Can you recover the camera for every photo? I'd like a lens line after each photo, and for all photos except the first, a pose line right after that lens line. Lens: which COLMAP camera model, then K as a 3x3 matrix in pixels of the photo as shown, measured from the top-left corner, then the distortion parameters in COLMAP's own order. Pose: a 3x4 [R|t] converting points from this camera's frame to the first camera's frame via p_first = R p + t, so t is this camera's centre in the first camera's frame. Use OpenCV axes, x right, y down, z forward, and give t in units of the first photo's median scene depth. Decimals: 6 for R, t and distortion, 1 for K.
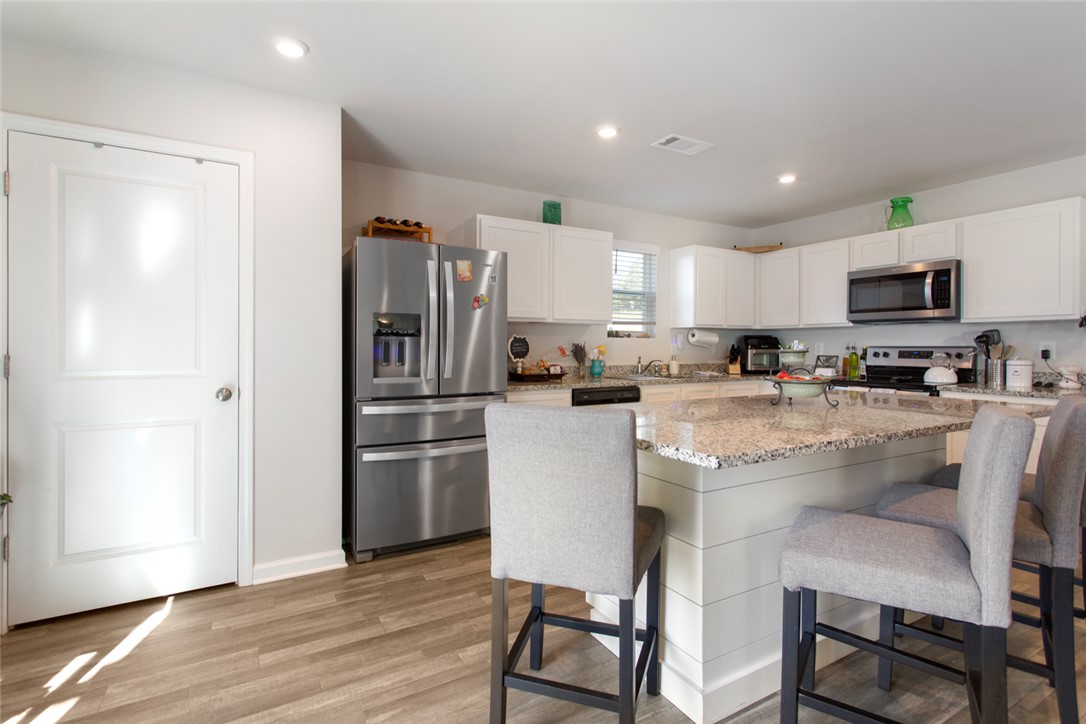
lens RADIAL K [[519.1, 0, 541.2], [0, 519.1, 358.0], [0, 0, 1]] dist [0.011592, -0.000296]
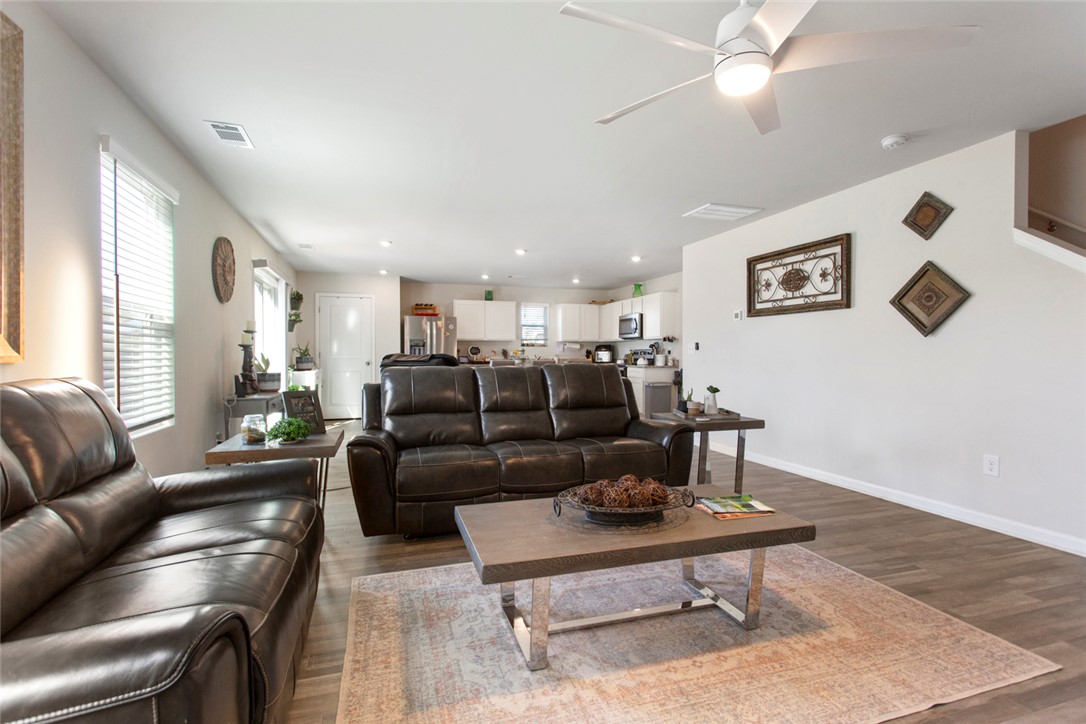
lens RADIAL K [[519.1, 0, 546.3], [0, 519.1, 360.0], [0, 0, 1]] dist [0.011592, -0.000296]
pose [[0.975028, -0.002122, -0.222070, 0.811285], [0.000321, 0.999967, -0.008142, 0.041531], [0.222080, 0.007868, 0.974997, -1.292100]]
